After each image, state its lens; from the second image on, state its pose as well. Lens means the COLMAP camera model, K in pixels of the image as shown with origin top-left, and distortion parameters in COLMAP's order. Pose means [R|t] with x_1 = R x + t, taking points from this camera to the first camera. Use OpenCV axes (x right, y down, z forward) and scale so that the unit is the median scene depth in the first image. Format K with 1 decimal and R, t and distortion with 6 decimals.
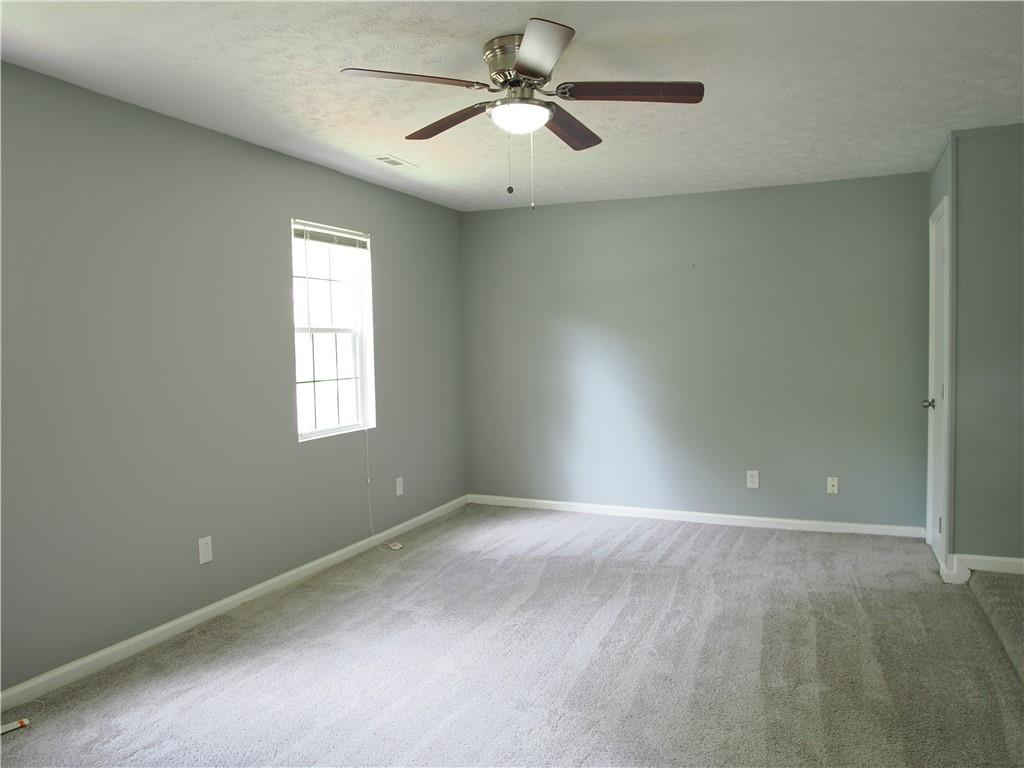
lens RADIAL K [[752.5, 0, 511.5], [0, 752.5, 379.2], [0, 0, 1]] dist [-0.035450, 0.009990]
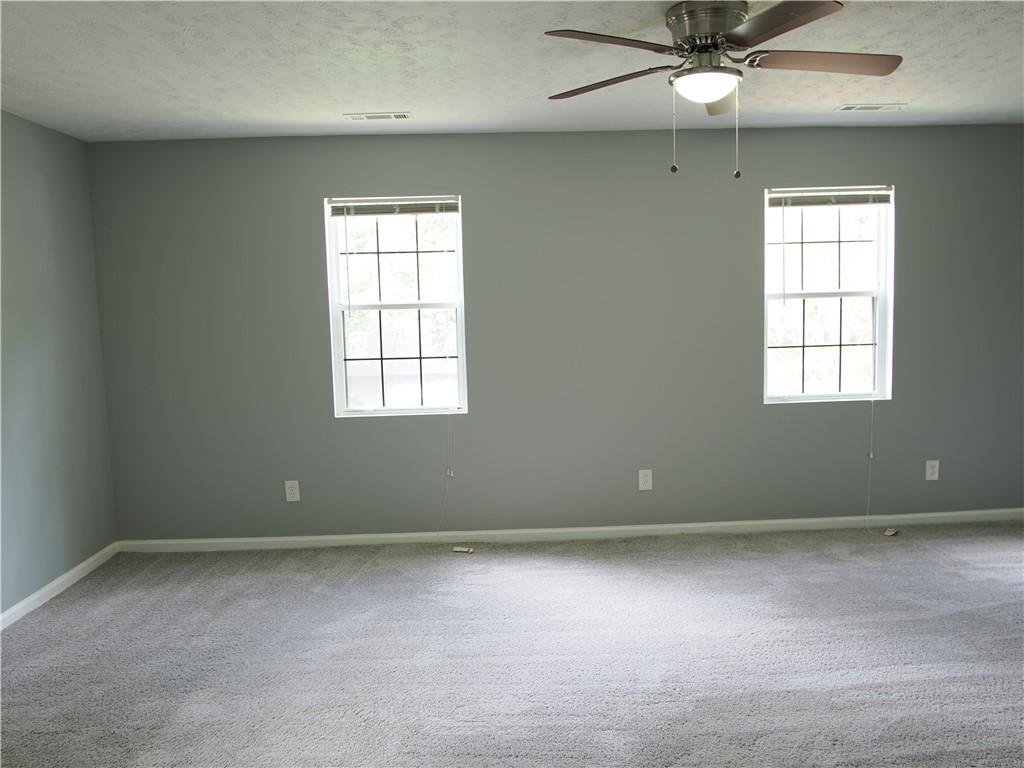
lens RADIAL K [[752.5, 0, 515.3], [0, 752.5, 381.5], [0, 0, 1]] dist [-0.035450, 0.009990]
pose [[0.430686, 0.097525, -0.897217, 0.506160], [-0.022305, 0.994991, 0.097446, -0.042024], [0.902226, -0.021956, 0.430704, 0.233294]]
